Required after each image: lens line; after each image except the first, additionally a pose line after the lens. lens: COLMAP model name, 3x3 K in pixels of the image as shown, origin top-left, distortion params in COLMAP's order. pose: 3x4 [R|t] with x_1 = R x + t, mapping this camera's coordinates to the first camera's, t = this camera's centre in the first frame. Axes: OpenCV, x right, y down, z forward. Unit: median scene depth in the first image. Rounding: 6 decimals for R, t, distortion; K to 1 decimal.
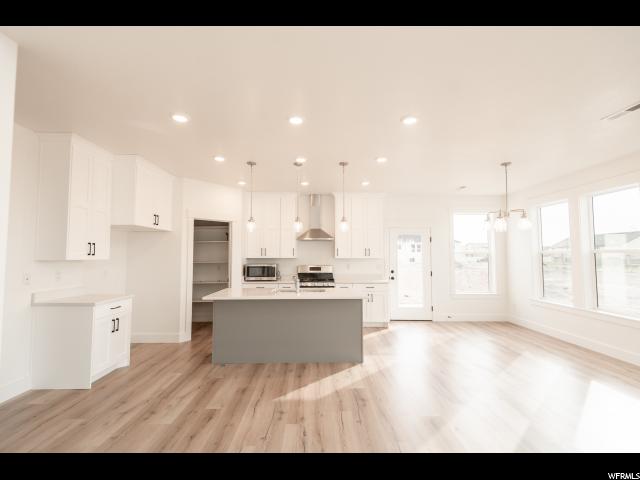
lens RADIAL K [[294.7, 0, 323.0], [0, 294.7, 238.4], [0, 0, 1]] dist [0.014283, -0.001274]
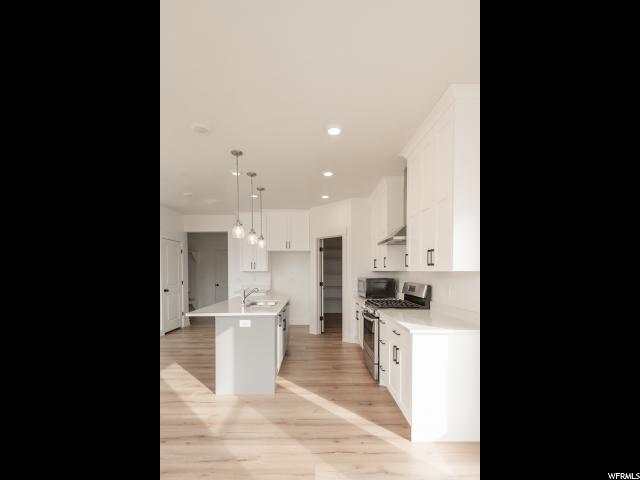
lens RADIAL K [[265.7, 0, 310.1], [0, 265.7, 275.0], [0, 0, 1]] dist [0.004306, 0.000447]
pose [[-0.009647, 0.021398, -0.999724, 0.667745], [0.060765, 0.997936, 0.020773, 0.058111], [0.998105, -0.060548, -0.010927, 0.971775]]
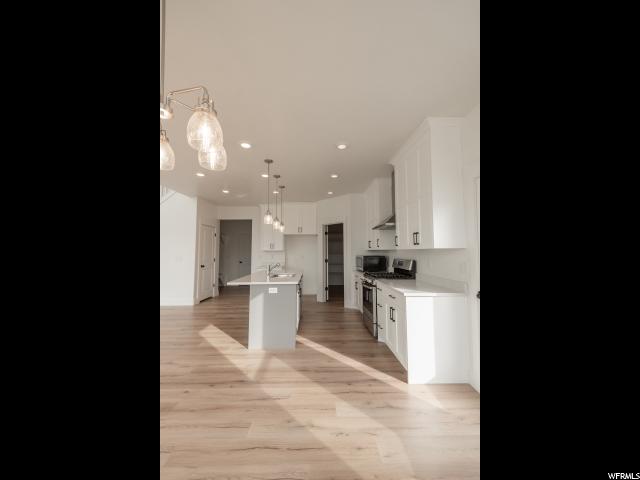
lens RADIAL K [[216.4, 0, 315.1], [0, 216.4, 236.3], [0, 0, 1]] dist [0.007811, -0.000322]
pose [[0.007630, -0.063543, -0.997950, 0.702214], [0.061877, 0.996097, -0.062952, 0.062247], [0.998055, -0.061269, 0.011532, 0.937707]]
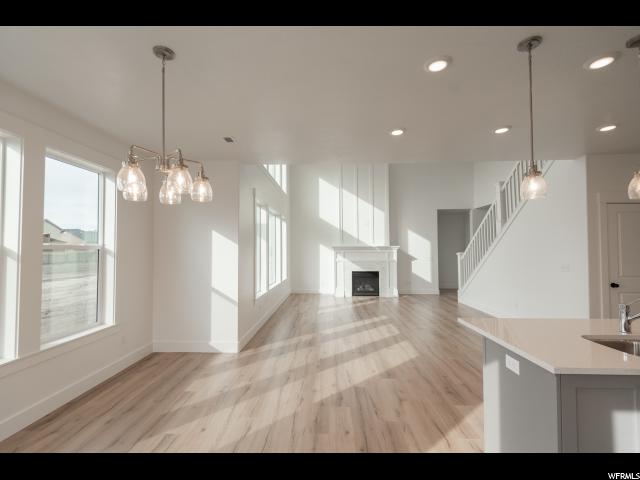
lens RADIAL K [[294.7, 0, 325.7], [0, 294.7, 237.3], [0, 0, 1]] dist [0.014283, -0.001274]
pose [[-0.999200, 0.014857, 0.037134, 0.292150], [0.011078, 0.994926, -0.099993, 0.054882], [-0.038431, -0.099502, -0.994295, 1.173370]]
